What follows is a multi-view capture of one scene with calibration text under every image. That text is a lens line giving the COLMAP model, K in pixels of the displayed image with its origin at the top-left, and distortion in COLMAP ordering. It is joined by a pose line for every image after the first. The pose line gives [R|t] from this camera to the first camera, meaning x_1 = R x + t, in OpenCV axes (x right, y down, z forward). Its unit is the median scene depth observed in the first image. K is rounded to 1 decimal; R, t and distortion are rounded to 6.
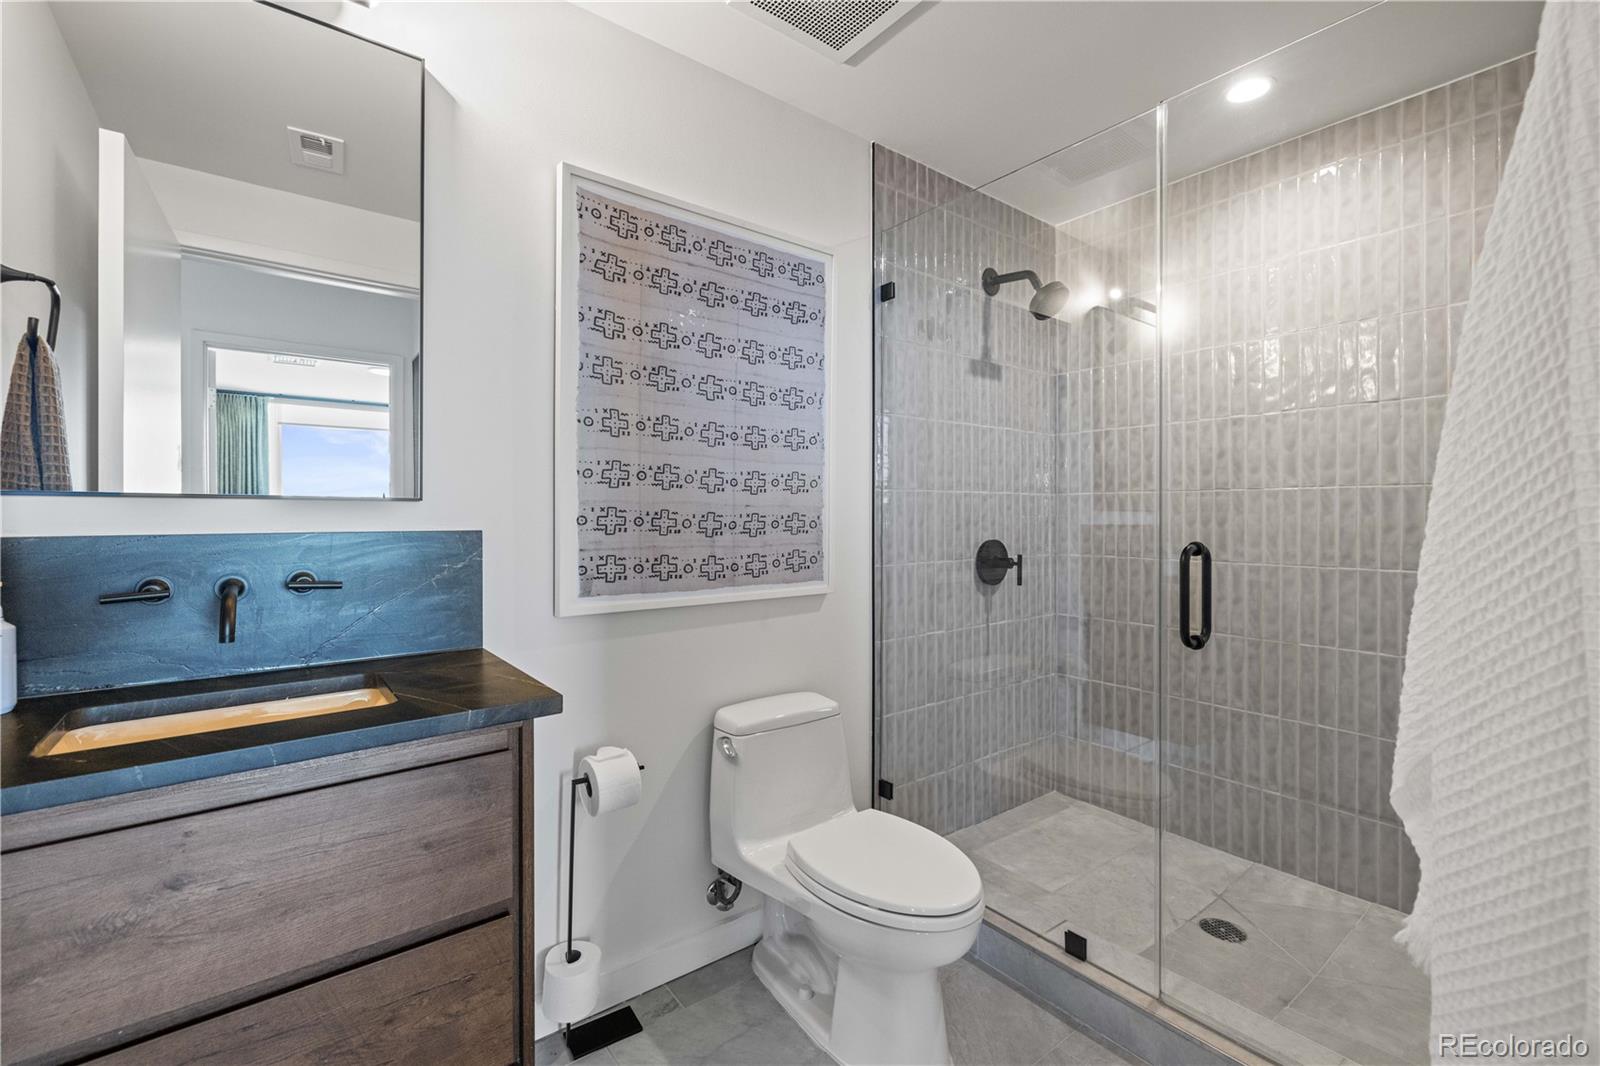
lens RADIAL K [[689.6, 0, 802.7], [0, 689.6, 518.1], [0, 0, 1]] dist [0.000662, -0.000025]
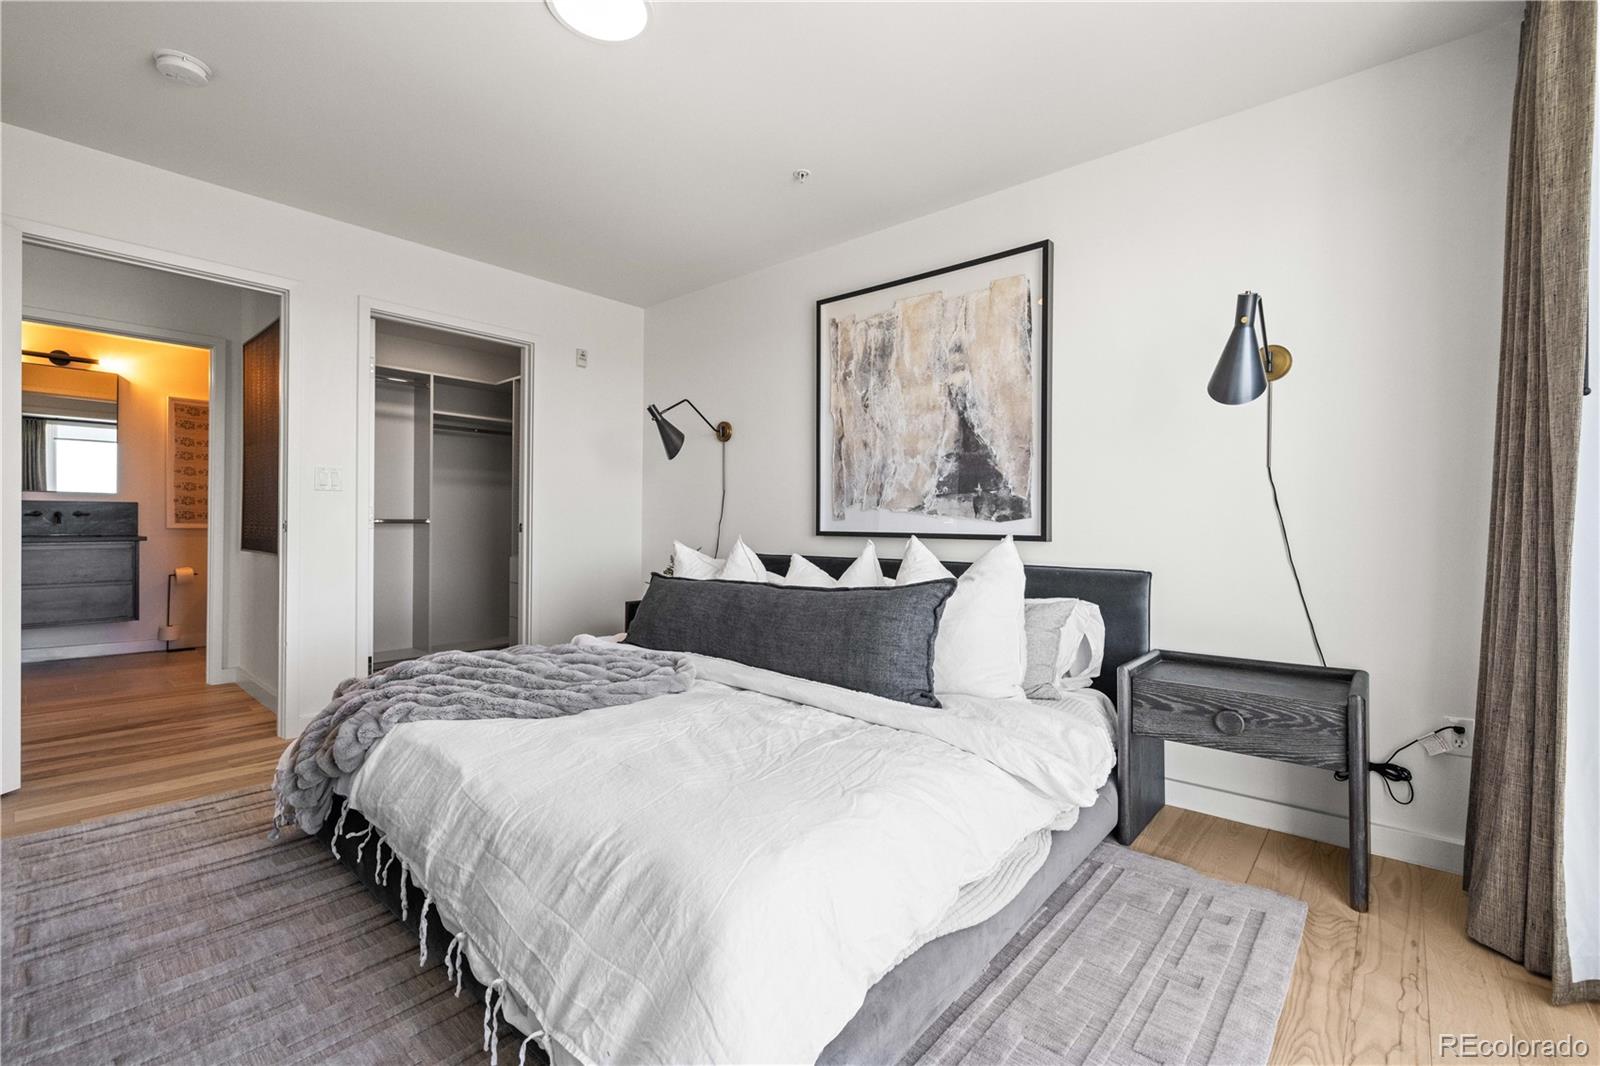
lens RADIAL K [[689.6, 0, 802.7], [0, 689.6, 518.1], [0, 0, 1]] dist [0.000662, -0.000025]
pose [[0.981993, 0.008464, 0.188727, 2.094982], [-0.006795, 0.999932, -0.009488, 0.103373], [-0.188794, 0.008035, 0.981984, -2.948852]]
